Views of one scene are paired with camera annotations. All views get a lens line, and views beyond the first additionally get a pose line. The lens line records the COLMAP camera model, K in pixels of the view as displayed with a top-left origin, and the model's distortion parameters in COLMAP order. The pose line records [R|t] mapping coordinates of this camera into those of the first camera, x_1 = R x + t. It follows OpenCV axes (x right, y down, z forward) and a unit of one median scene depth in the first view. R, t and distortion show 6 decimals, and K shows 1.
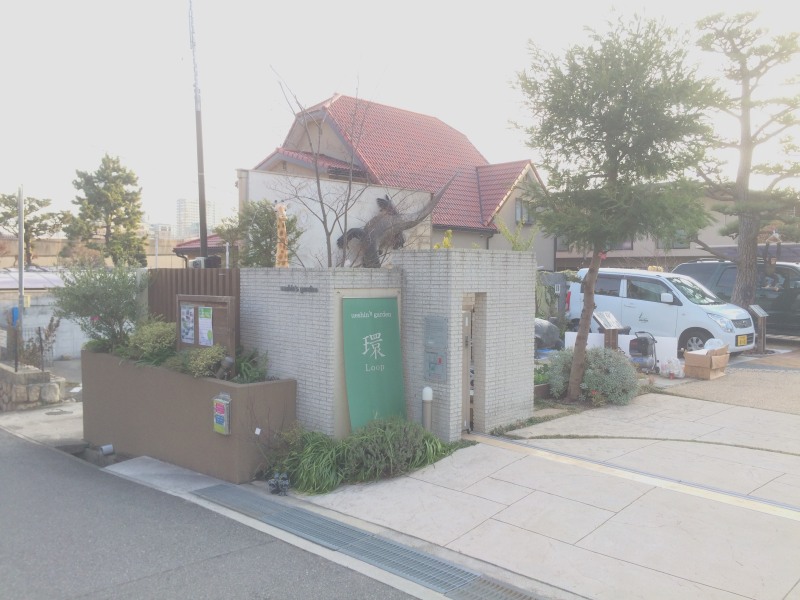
lens RADIAL K [[689.0, 0, 400.0], [0, 689.0, 300.0], [0, 0, 1]] dist [0.075977, -0.087154]
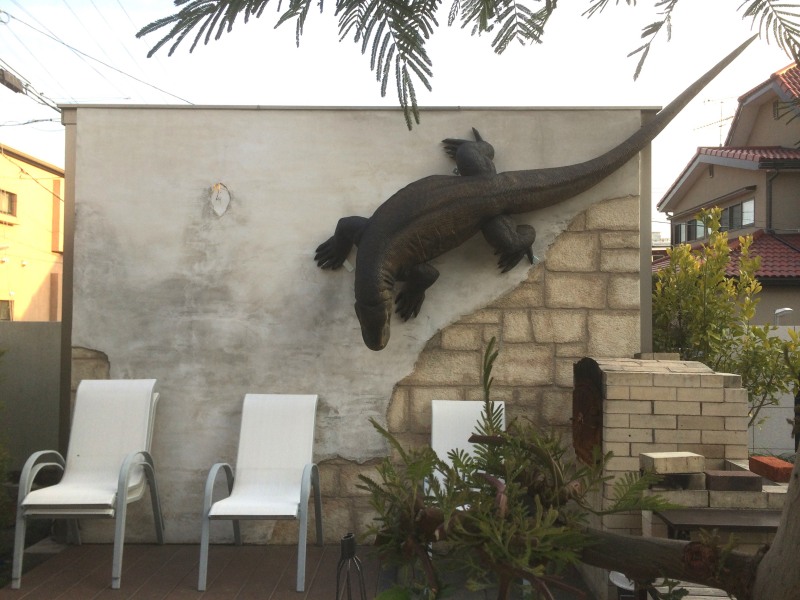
lens RADIAL K [[689.0, 0, 400.0], [0, 689.0, 300.0], [0, 0, 1]] dist [0.075977, -0.087154]
pose [[0.726126, -0.017692, -0.687333, 0.354574], [-0.031276, 0.997784, -0.058724, -0.055886], [0.686849, 0.064138, 0.723964, 1.162421]]
